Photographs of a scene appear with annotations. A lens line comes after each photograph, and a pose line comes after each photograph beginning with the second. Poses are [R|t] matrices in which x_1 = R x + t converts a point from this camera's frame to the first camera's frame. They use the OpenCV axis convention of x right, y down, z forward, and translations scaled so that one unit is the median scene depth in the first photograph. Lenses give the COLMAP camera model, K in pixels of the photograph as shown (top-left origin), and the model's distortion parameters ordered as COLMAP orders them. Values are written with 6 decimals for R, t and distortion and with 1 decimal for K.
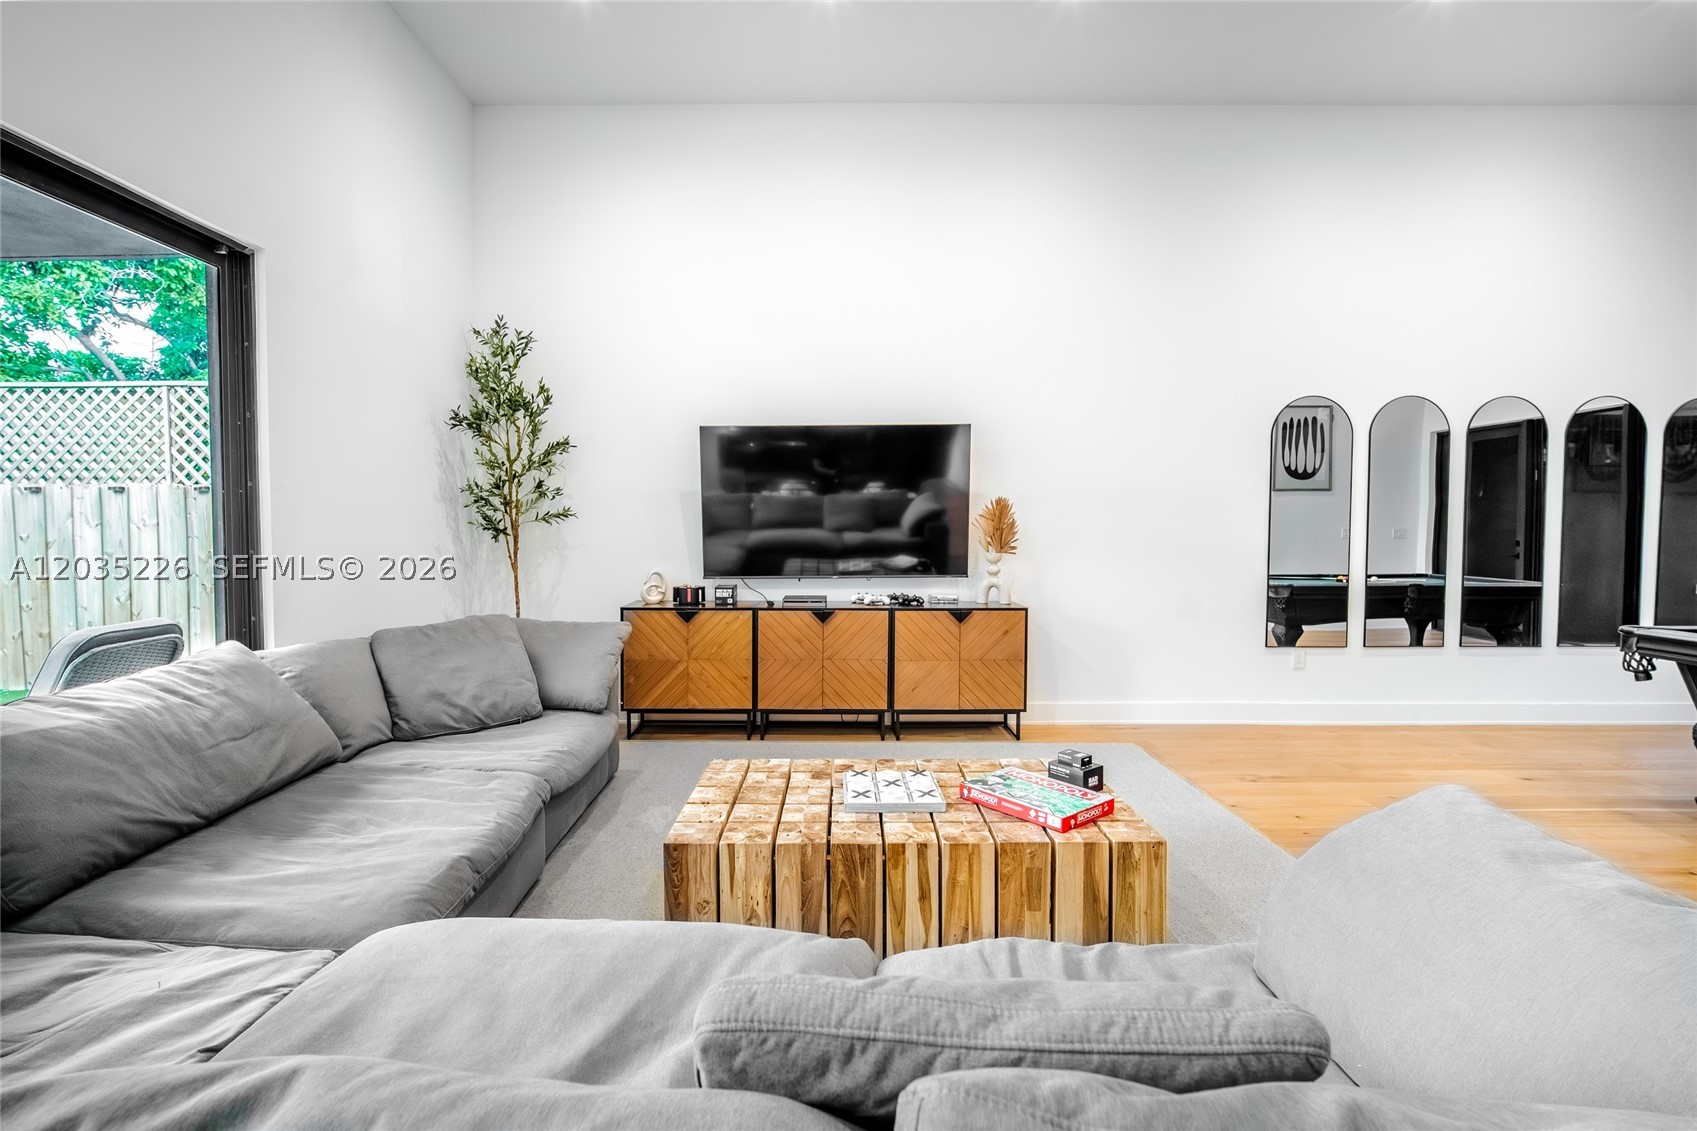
lens RADIAL K [[751.0, 0, 821.1], [0, 751.0, 559.5], [0, 0, 1]] dist [-0.005766, 0.000100]
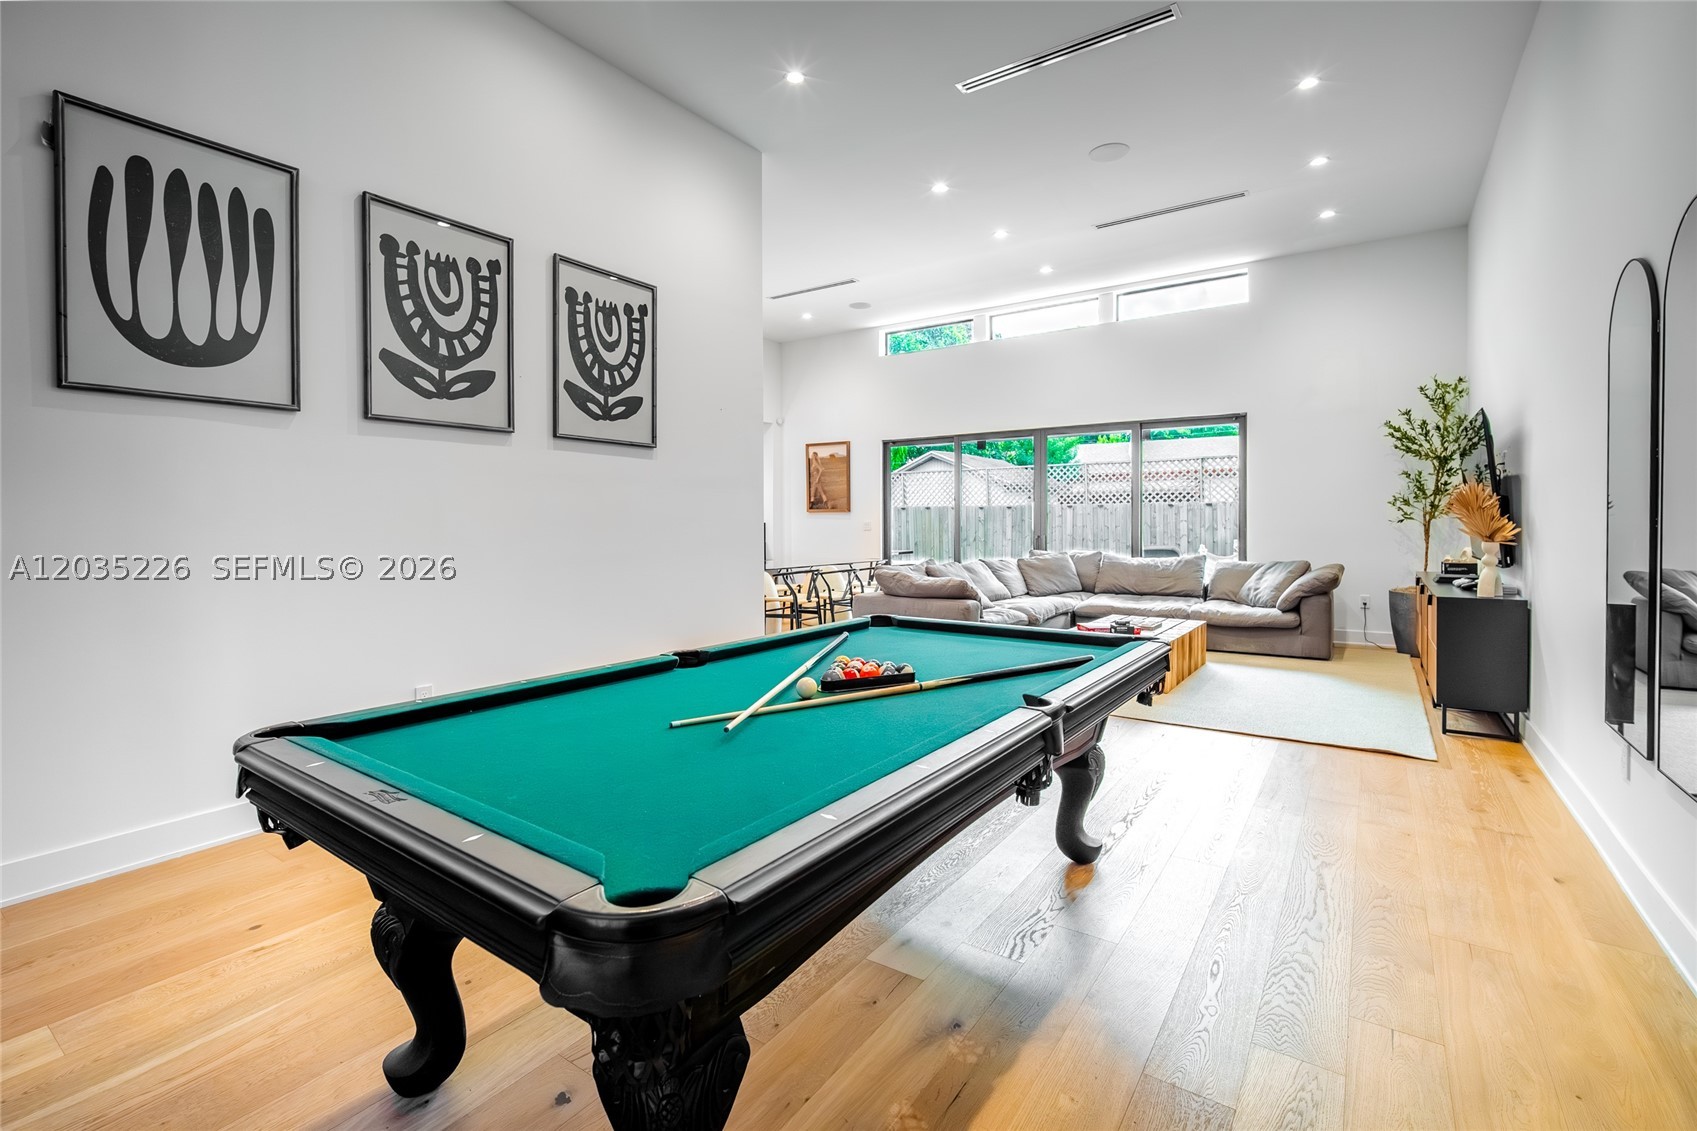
lens RADIAL K [[762.1, 0, 846.3], [0, 762.1, 519.6], [0, 0, 1]] dist [-0.004719, -0.000376]
pose [[-0.564655, 0.003901, -0.825318, 1.468267], [-0.028910, 0.999282, 0.024503, -0.037846], [0.824820, 0.037696, -0.564137, 0.876829]]
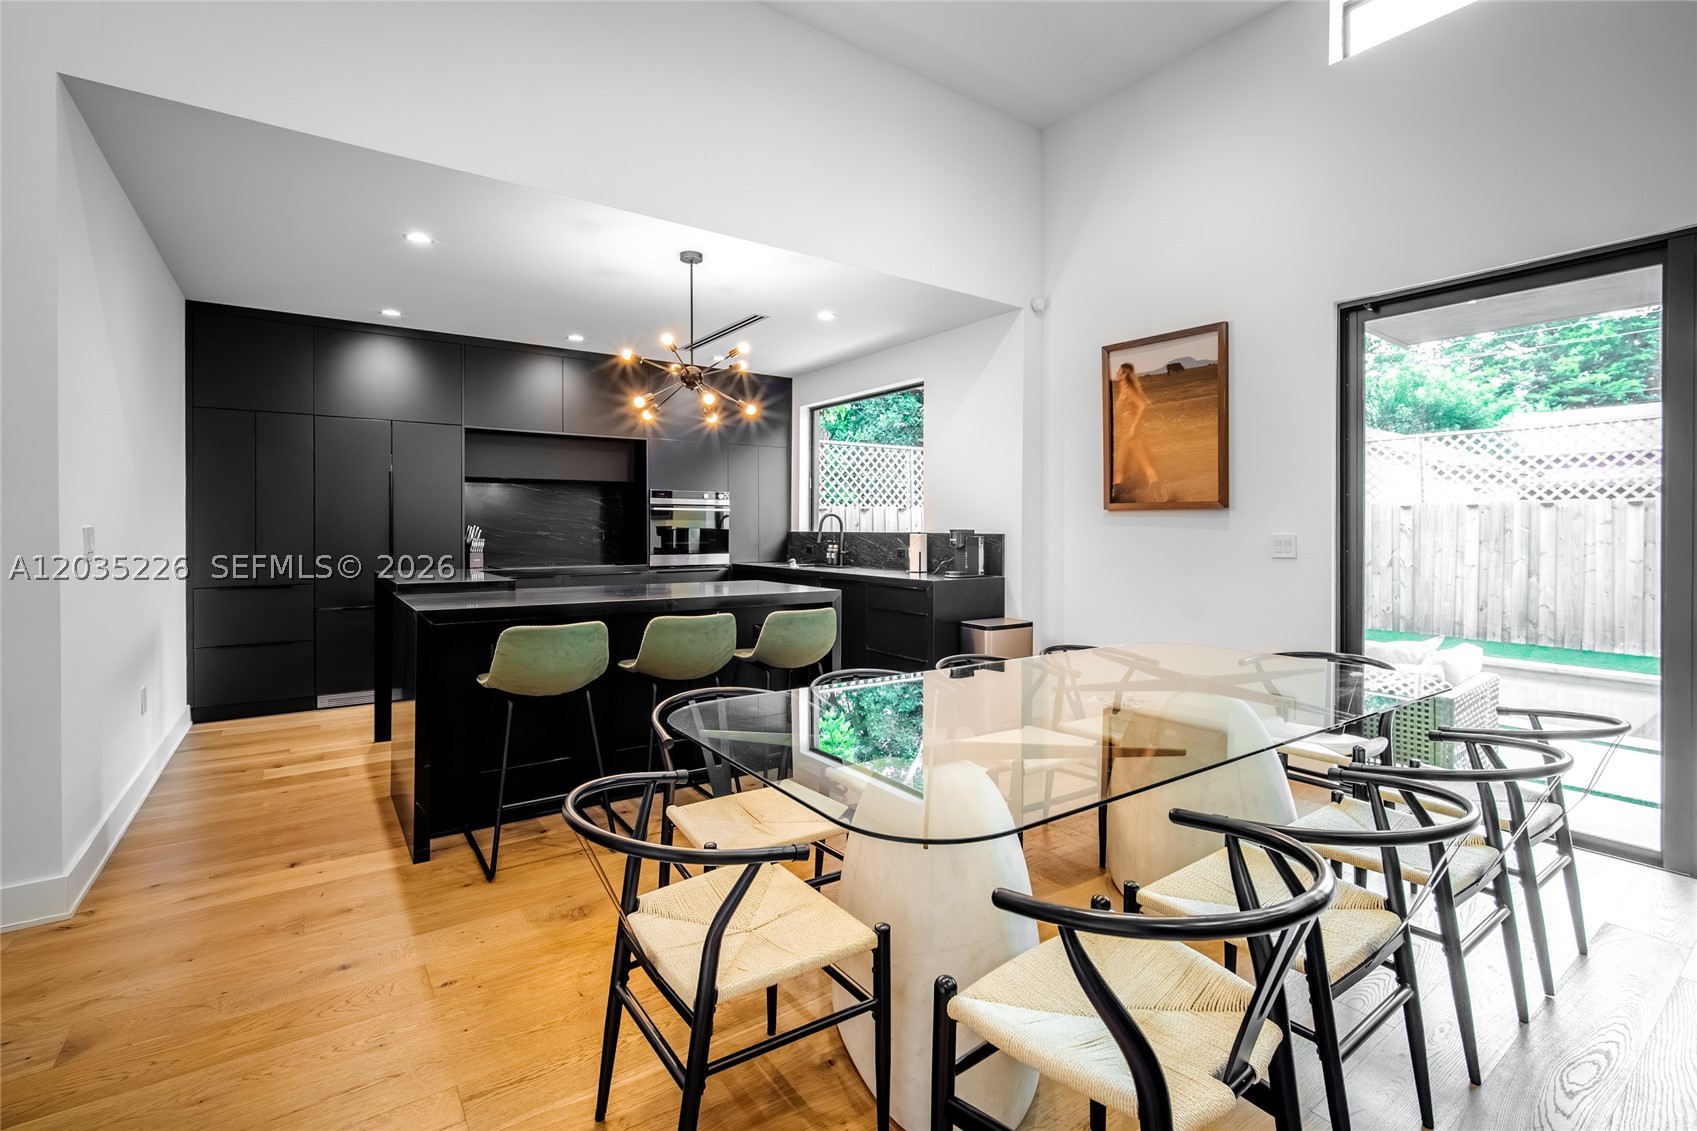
lens RADIAL K [[765.8, 0, 834.9], [0, 765.8, 534.3], [0, 0, 1]] dist [-0.000918, 0.000086]
pose [[-0.809281, 0.007332, -0.587376, 0.410153], [-0.023253, 0.998738, 0.044506, -0.002129], [0.586961, 0.049676, -0.808090, 0.006252]]
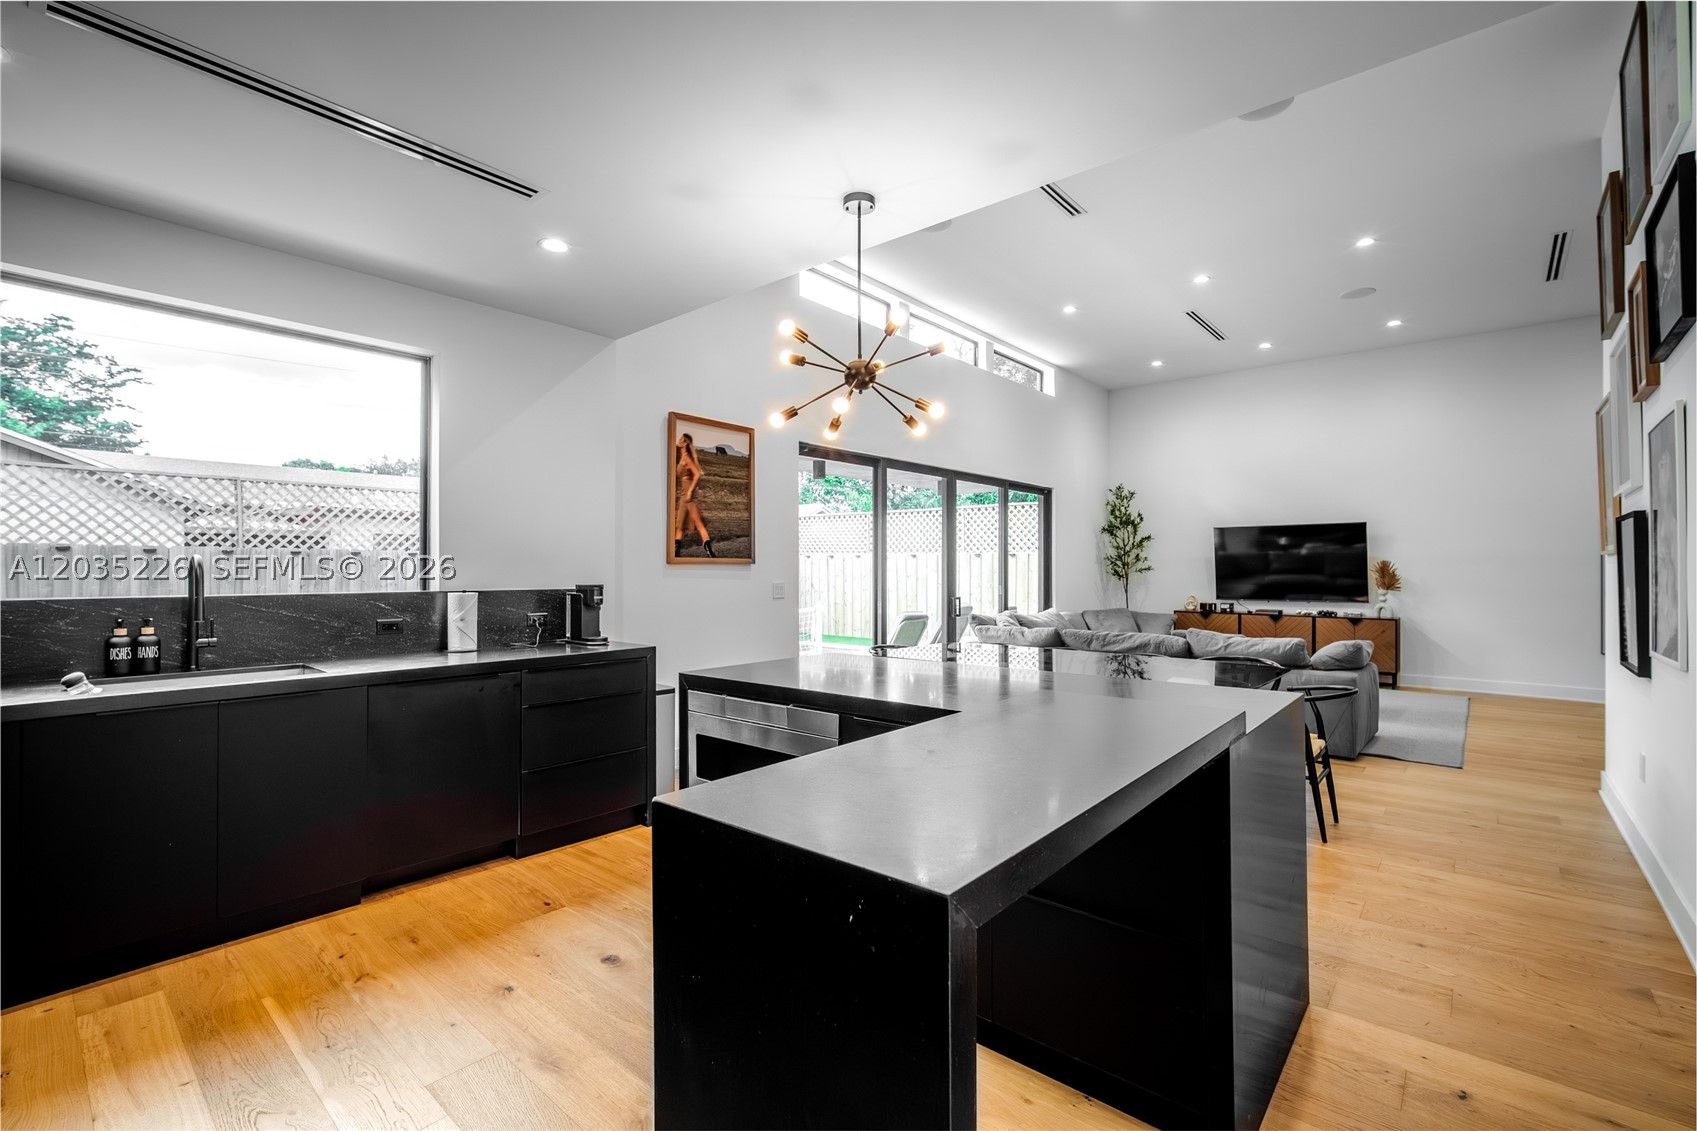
lens RADIAL K [[737.5, 0, 858.7], [0, 737.5, 554.7], [0, 0, 1]] dist [-0.002143, 0.000061]
pose [[0.772223, -0.009558, -0.635280, 0.396964], [-0.029630, 0.998257, -0.051036, 0.036767], [0.634661, 0.058235, 0.770594, -1.273308]]
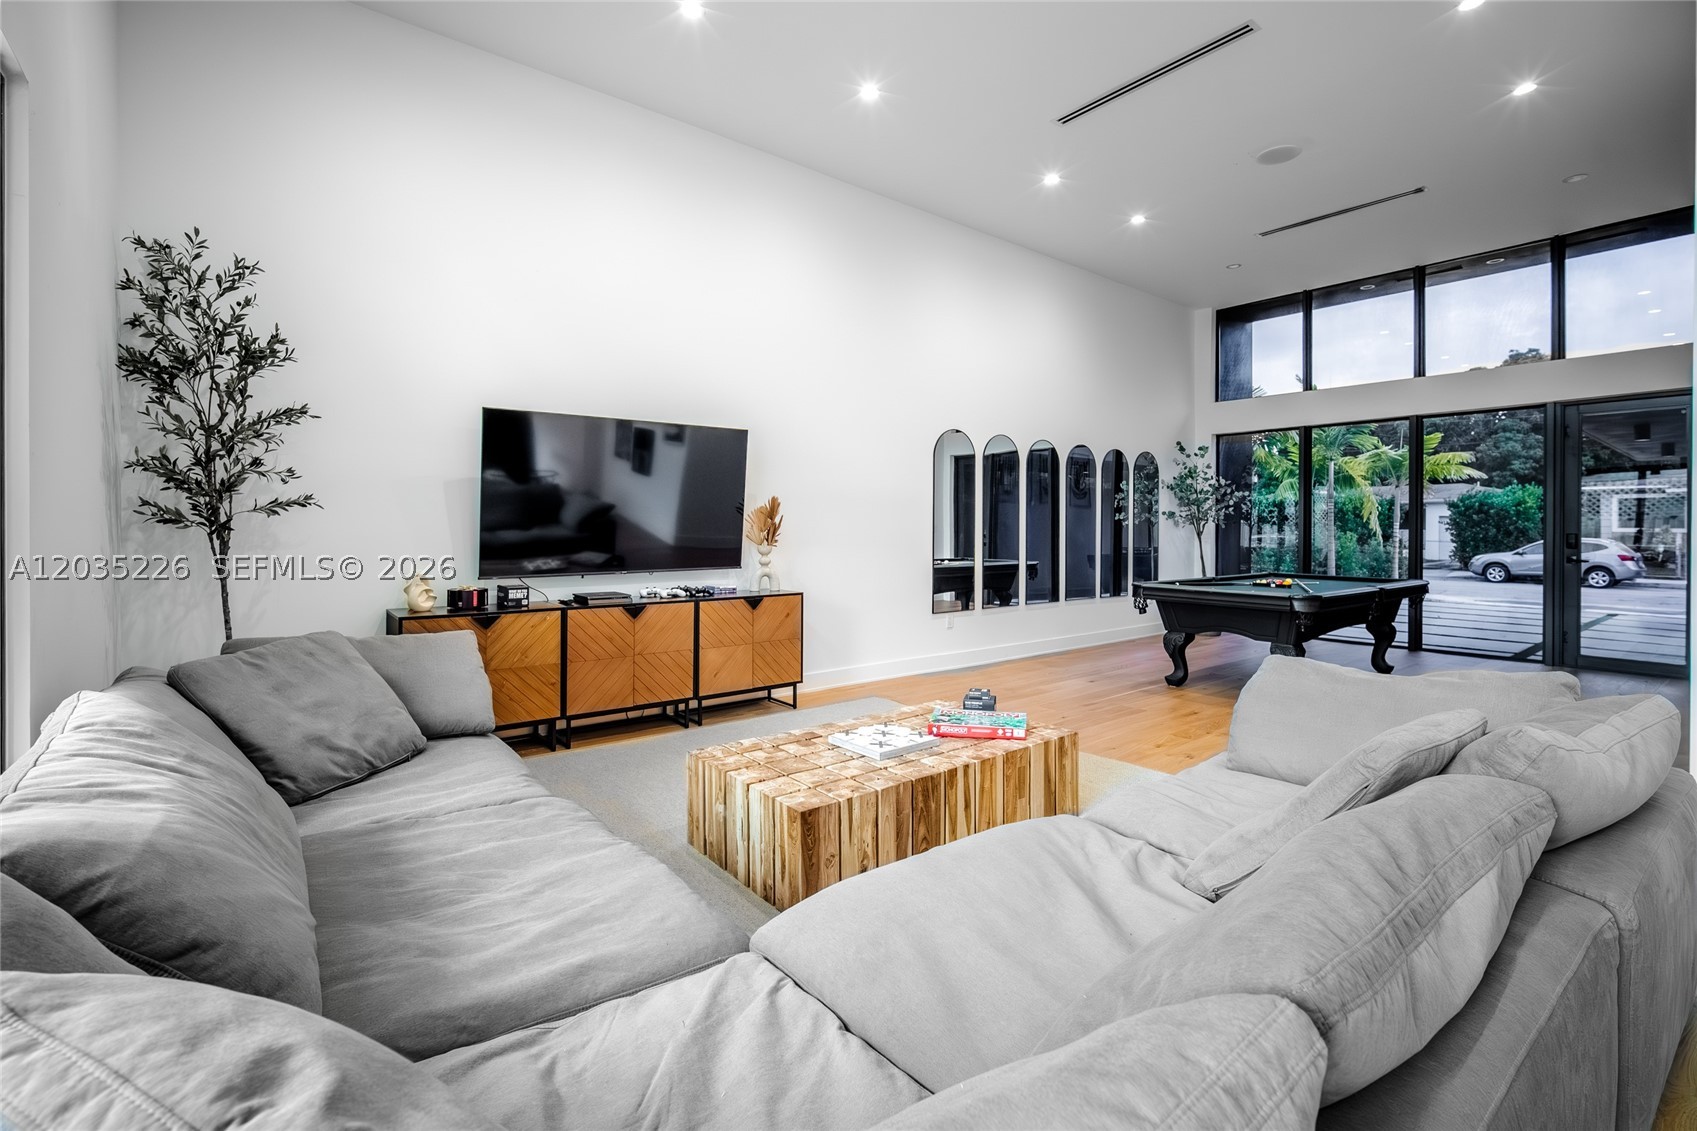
lens RADIAL K [[753.8, 0, 844.0], [0, 753.8, 530.5], [0, 0, 1]] dist [-0.002641, 0.000061]
pose [[0.781460, -0.000047, 0.623955, -0.390830], [0.021638, 0.999401, -0.027025, 0.001643], [-0.623580, 0.034621, 0.780993, 0.045542]]
